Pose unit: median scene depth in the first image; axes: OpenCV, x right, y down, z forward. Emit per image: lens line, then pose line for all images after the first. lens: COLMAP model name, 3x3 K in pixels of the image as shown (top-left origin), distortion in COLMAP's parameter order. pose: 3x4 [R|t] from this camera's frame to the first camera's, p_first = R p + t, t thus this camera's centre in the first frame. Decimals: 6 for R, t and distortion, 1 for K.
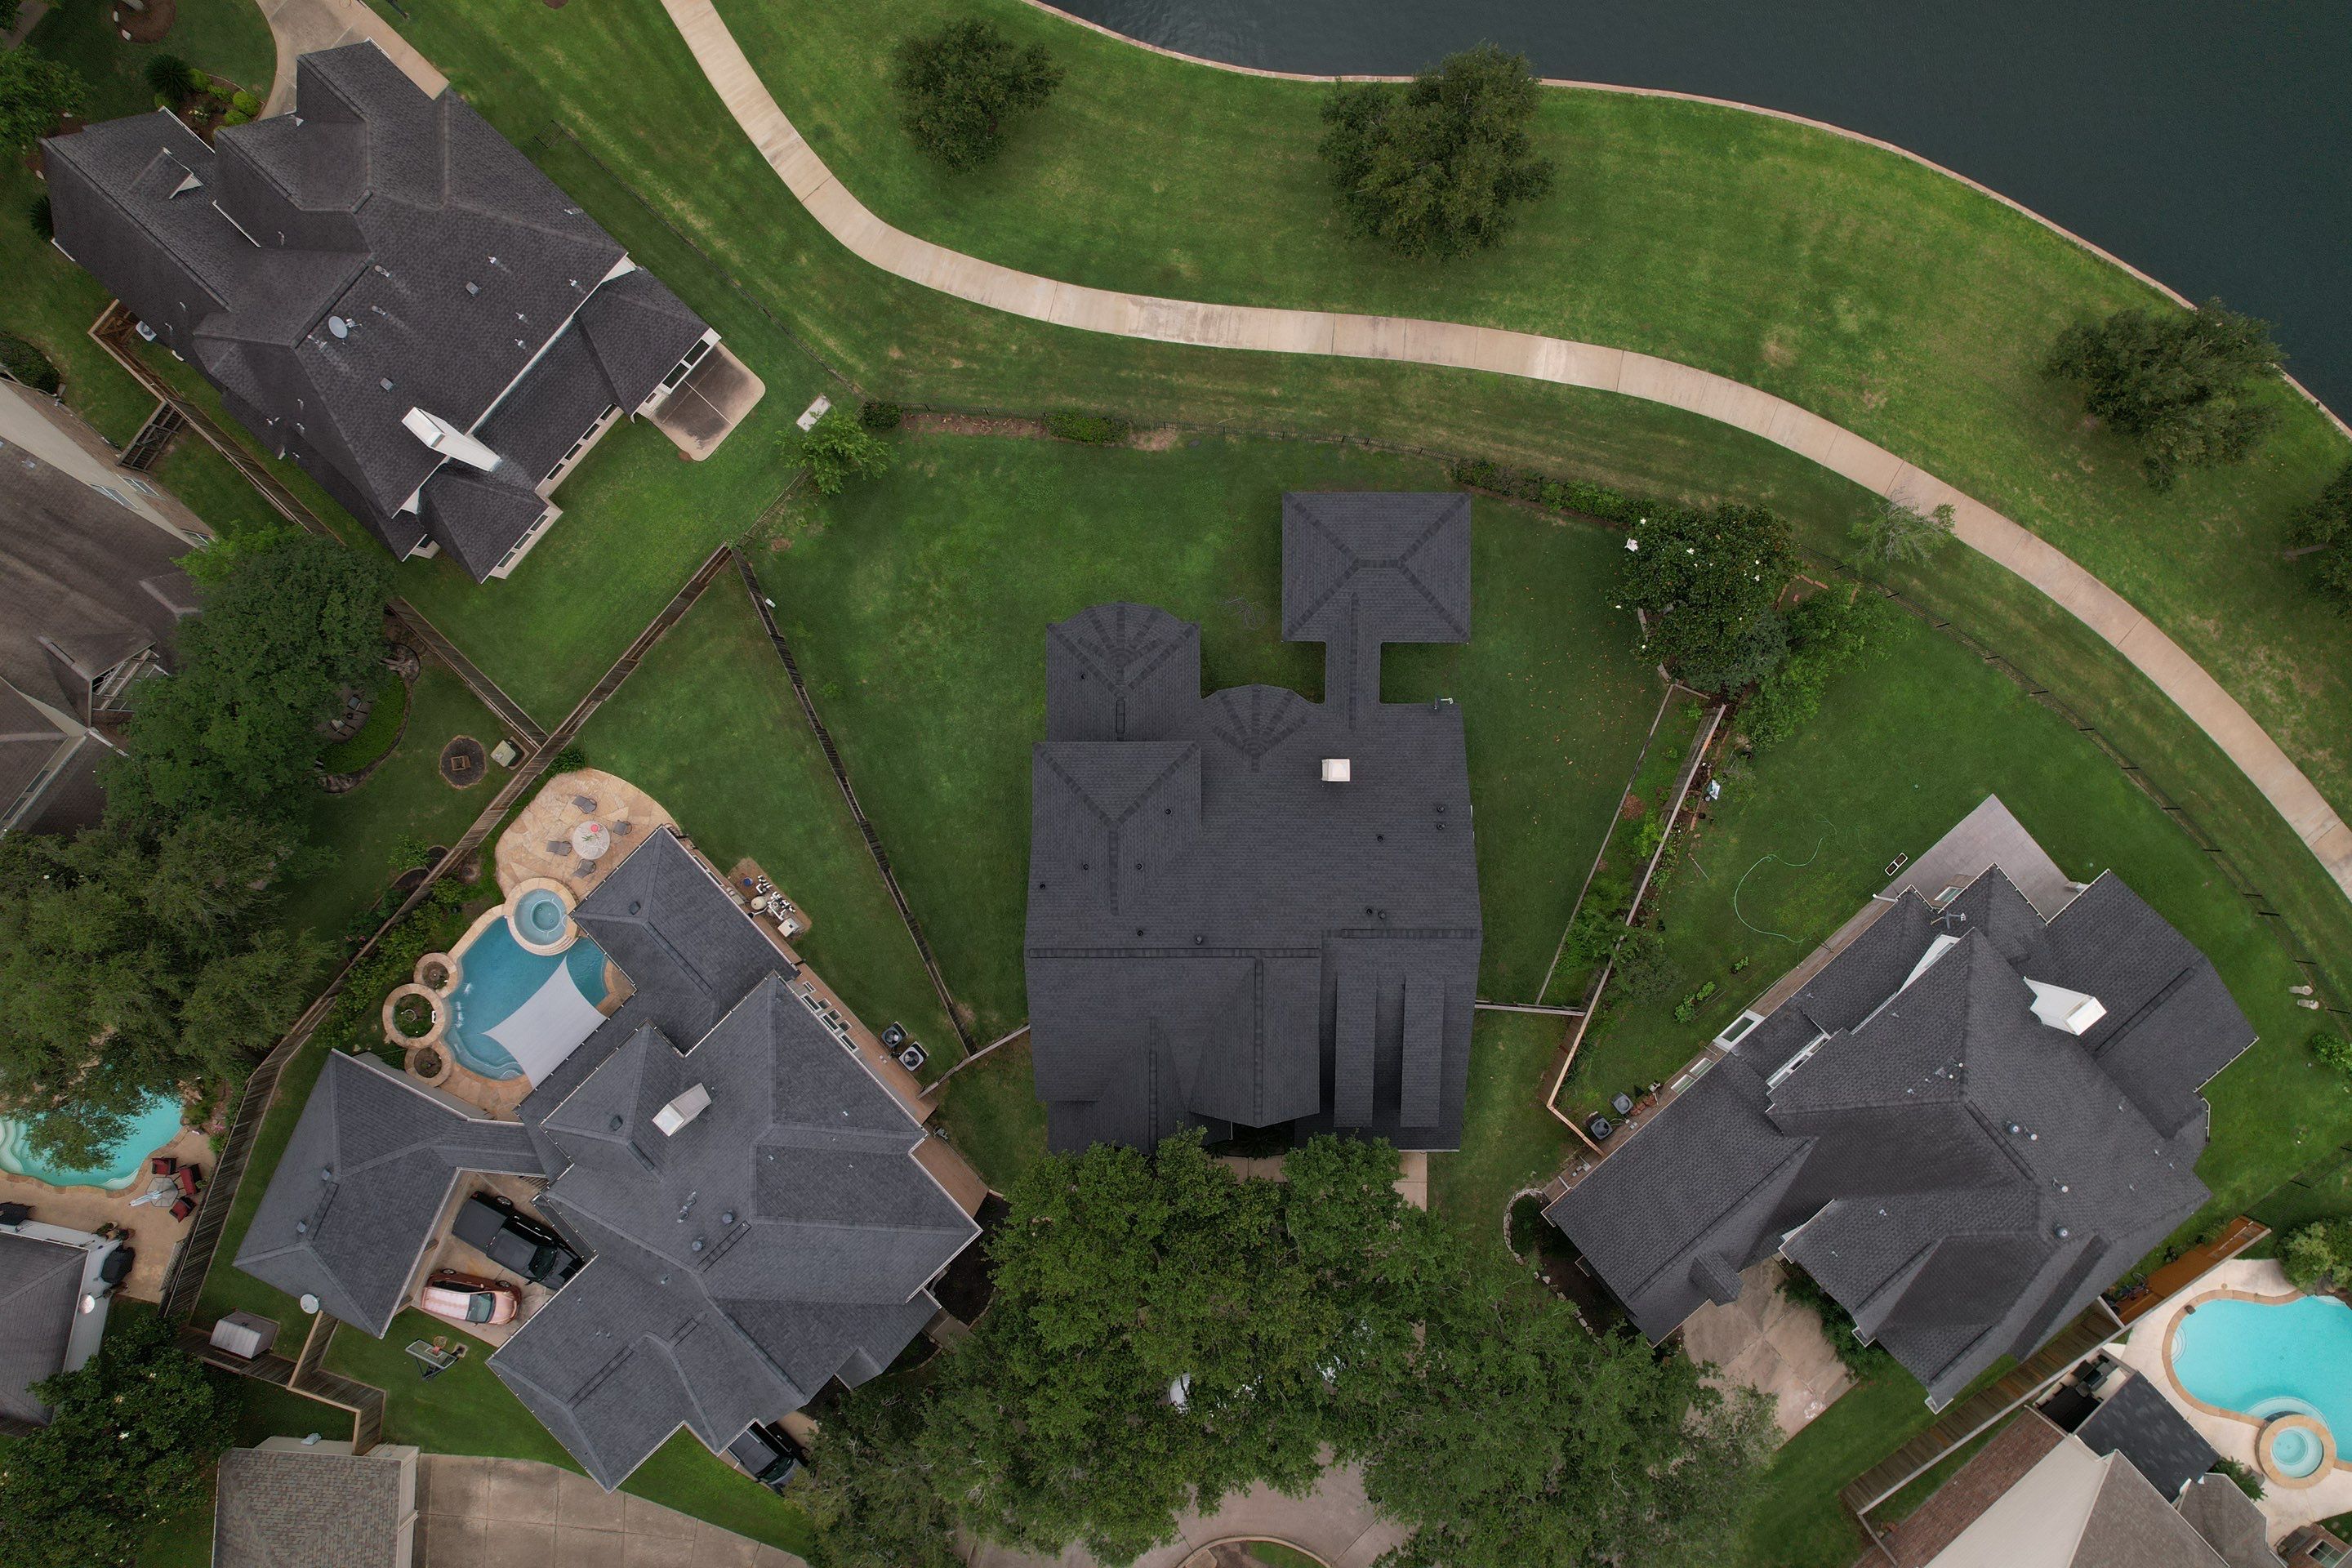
lens RADIAL K [[1497.3, 0, 1198.7], [0, 1497.3, 780.7], [0, 0, 1]] dist [-0.077831, 0.070676]
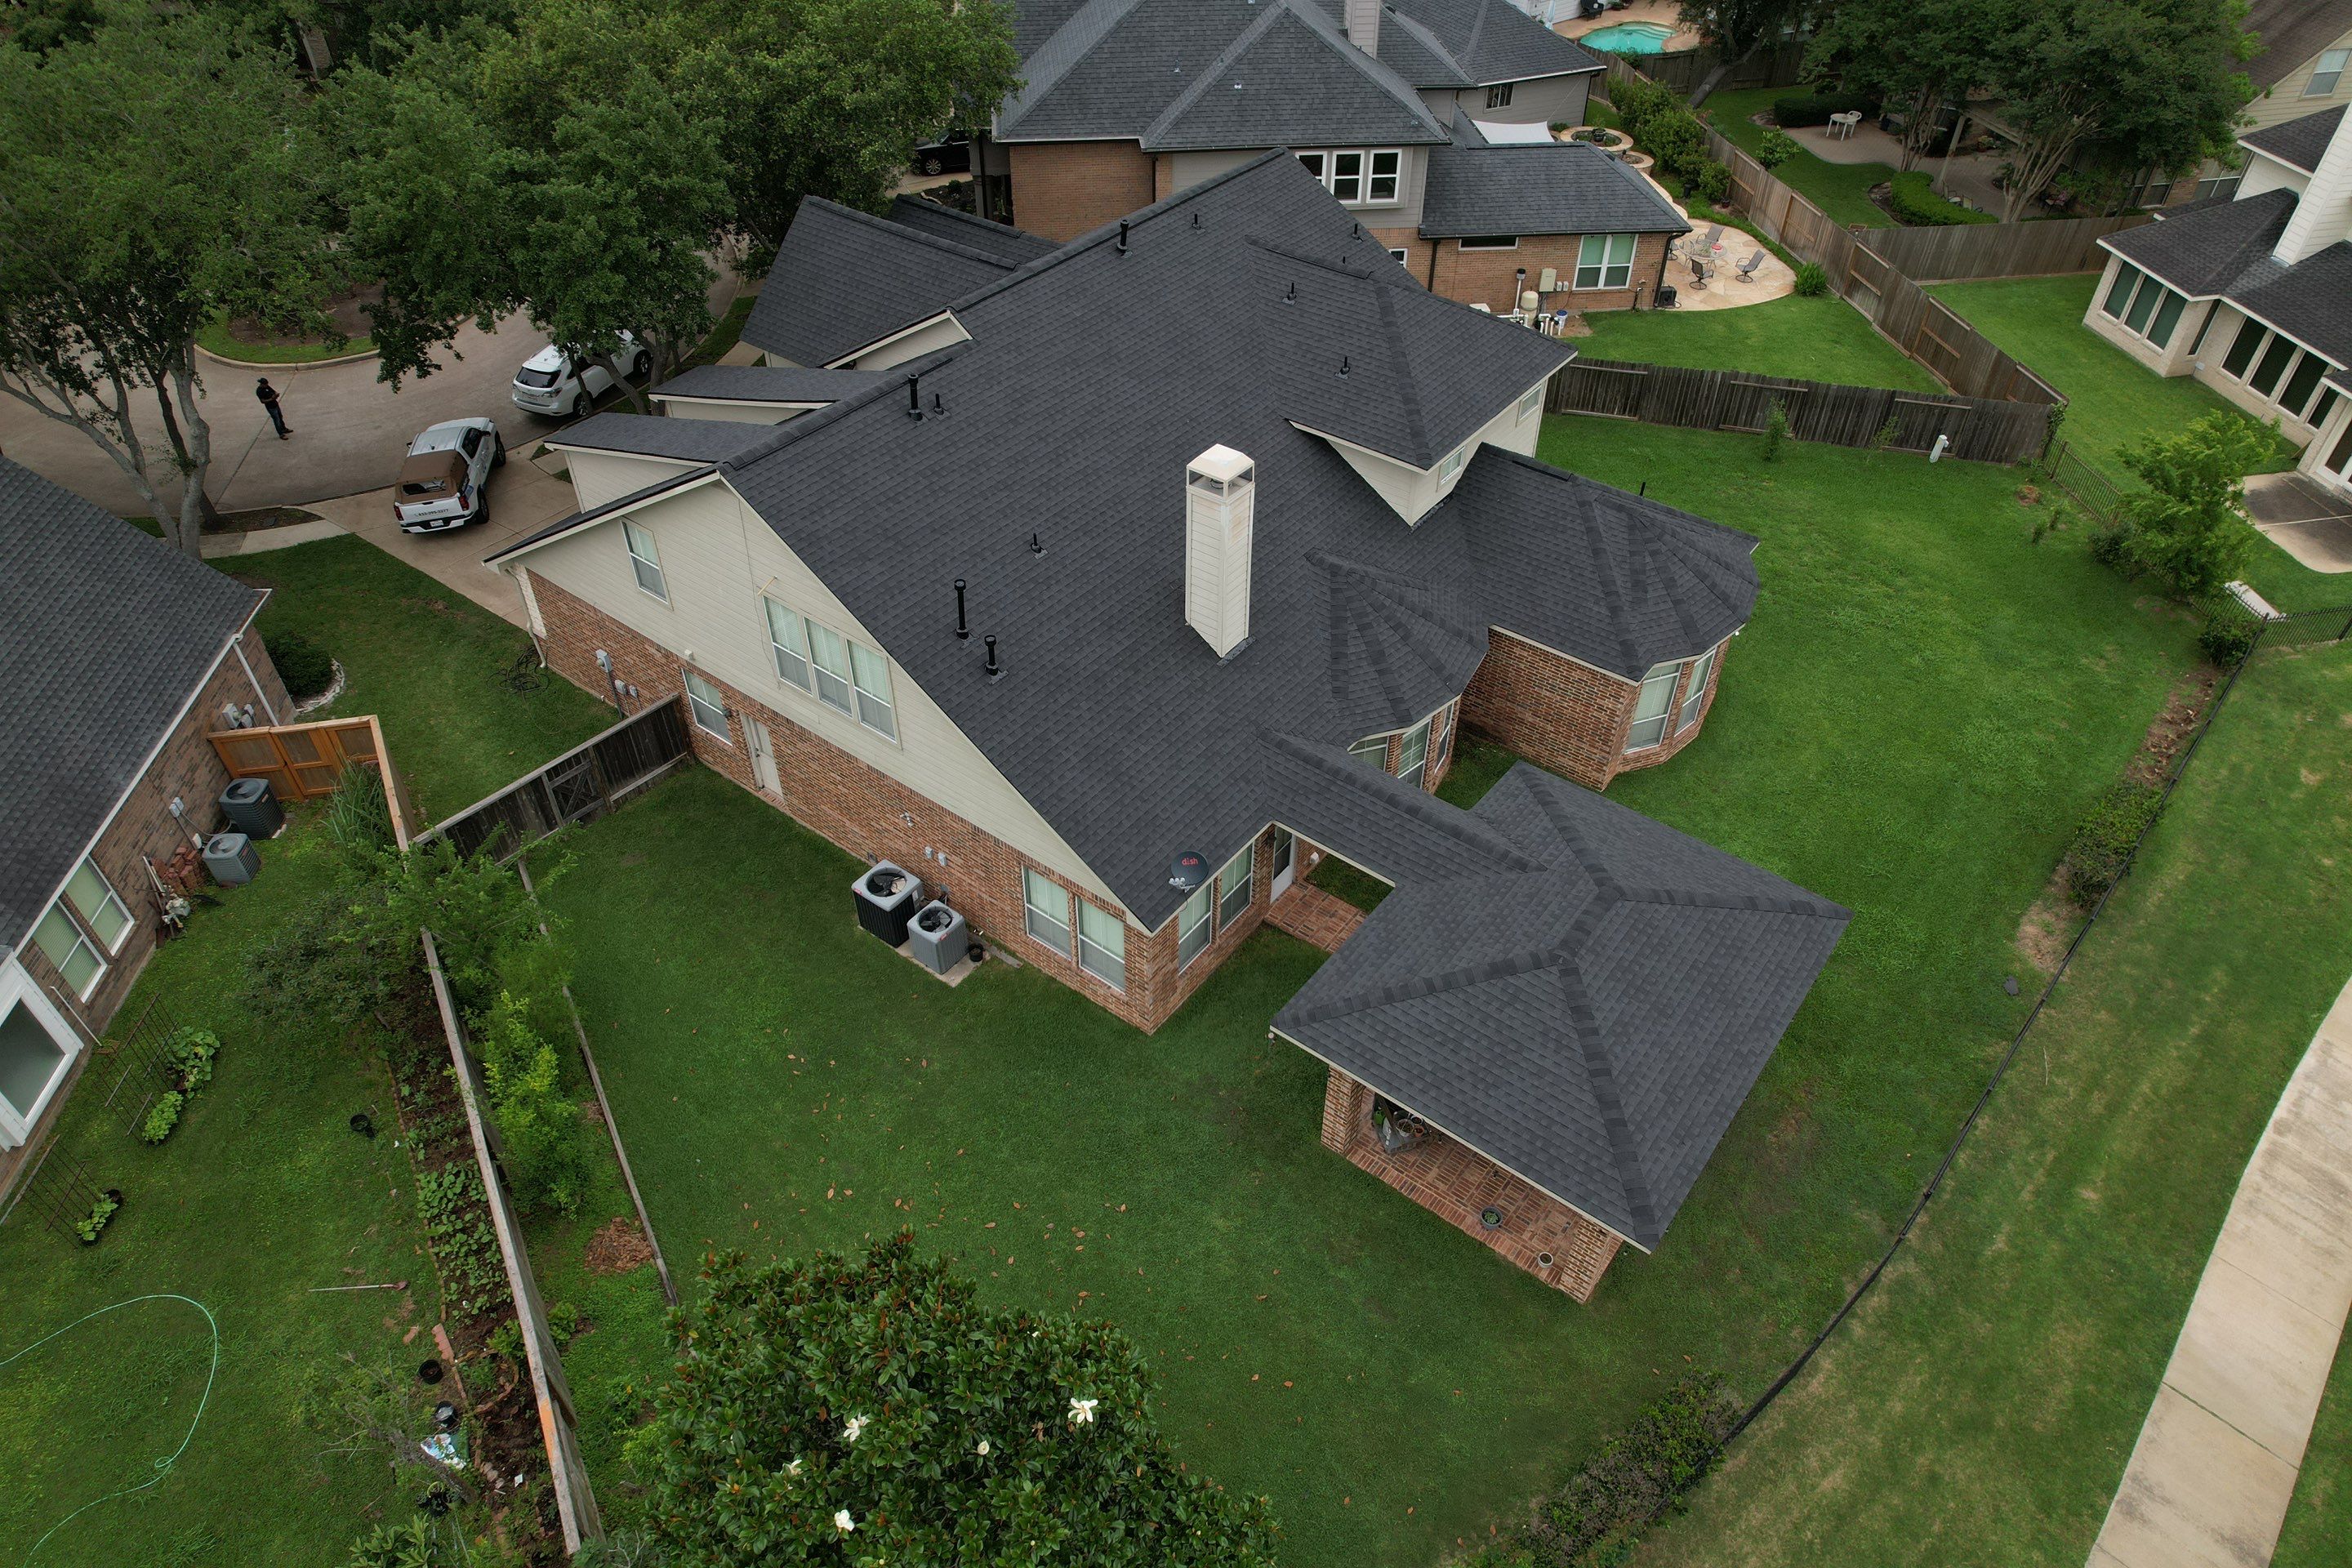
lens RADIAL K [[1497.3, 0, 1185.9], [0, 1497.3, 788.9], [0, 0, 1]] dist [-0.077831, 0.070676]
pose [[-0.606193, 0.543223, -0.580895, 0.354287], [-0.795317, -0.413039, 0.443701, -0.202788], [0.001097, 0.730963, 0.682416, 0.674889]]
